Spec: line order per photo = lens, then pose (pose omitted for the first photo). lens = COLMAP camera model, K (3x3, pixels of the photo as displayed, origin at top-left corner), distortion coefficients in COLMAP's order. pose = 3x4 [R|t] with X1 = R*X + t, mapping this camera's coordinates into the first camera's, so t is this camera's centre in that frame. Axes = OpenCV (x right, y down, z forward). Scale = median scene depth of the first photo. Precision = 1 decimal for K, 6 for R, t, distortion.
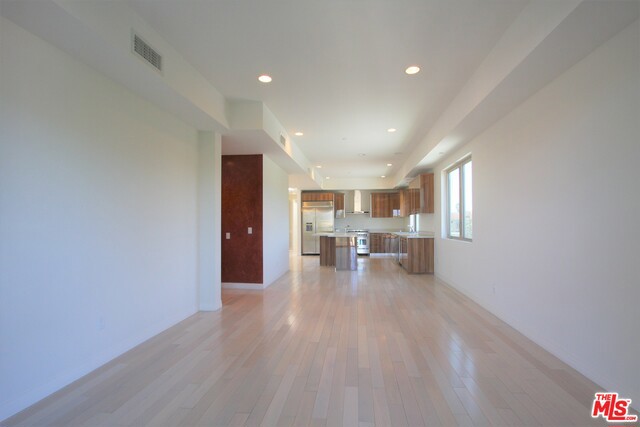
lens RADIAL K [[300.7, 0, 321.8], [0, 300.7, 222.0], [0, 0, 1]] dist [-0.002523, -0.000145]
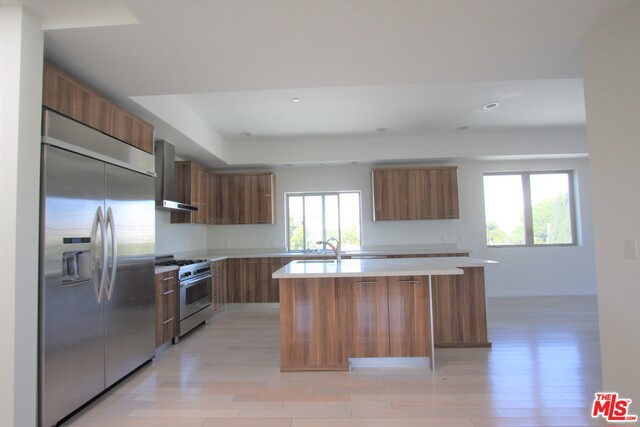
lens RADIAL K [[300.7, 0, 321.8], [0, 300.7, 222.0], [0, 0, 1]] dist [-0.002523, -0.000145]
pose [[-0.086505, 0.046017, 0.995188, -0.279276], [0.019610, 0.998818, -0.044481, 0.004152], [-0.996058, 0.015667, -0.087305, 1.012034]]
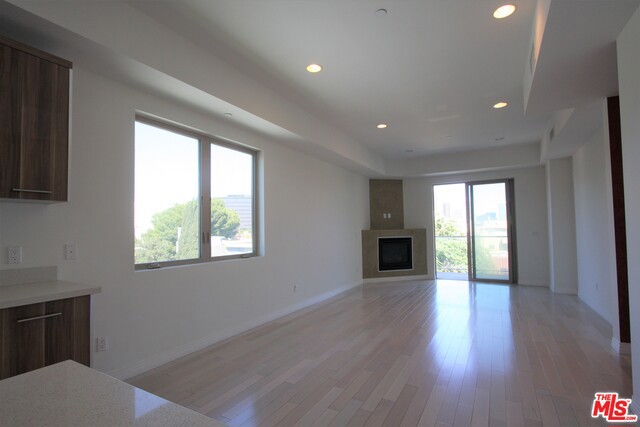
lens RADIAL K [[316.1, 0, 323.5], [0, 316.1, 220.8], [0, 0, 1]] dist [-0.001051, 0.000140]
pose [[-0.922232, 0.026537, 0.385724, -0.003211], [0.012855, 0.999195, -0.038008, 0.002480], [-0.386422, -0.030094, -0.921831, 0.847774]]
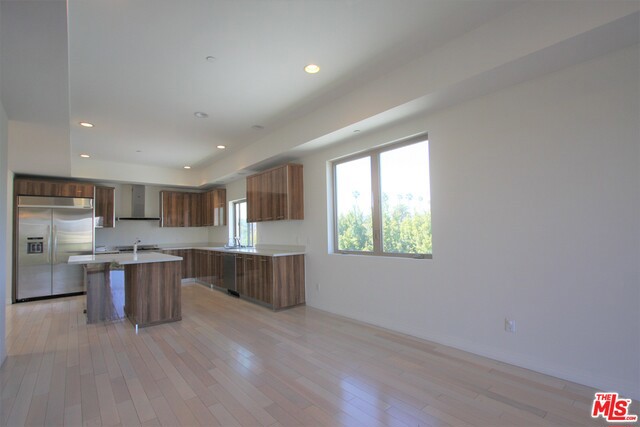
lens RADIAL K [[300.7, 0, 321.8], [0, 300.7, 222.0], [0, 0, 1]] dist [-0.002523, -0.000145]
pose [[0.690636, 0.012186, 0.723100, -0.088212], [0.015736, 0.999368, -0.031872, 0.000056], [-0.723031, 0.033391, 0.690008, 0.335513]]
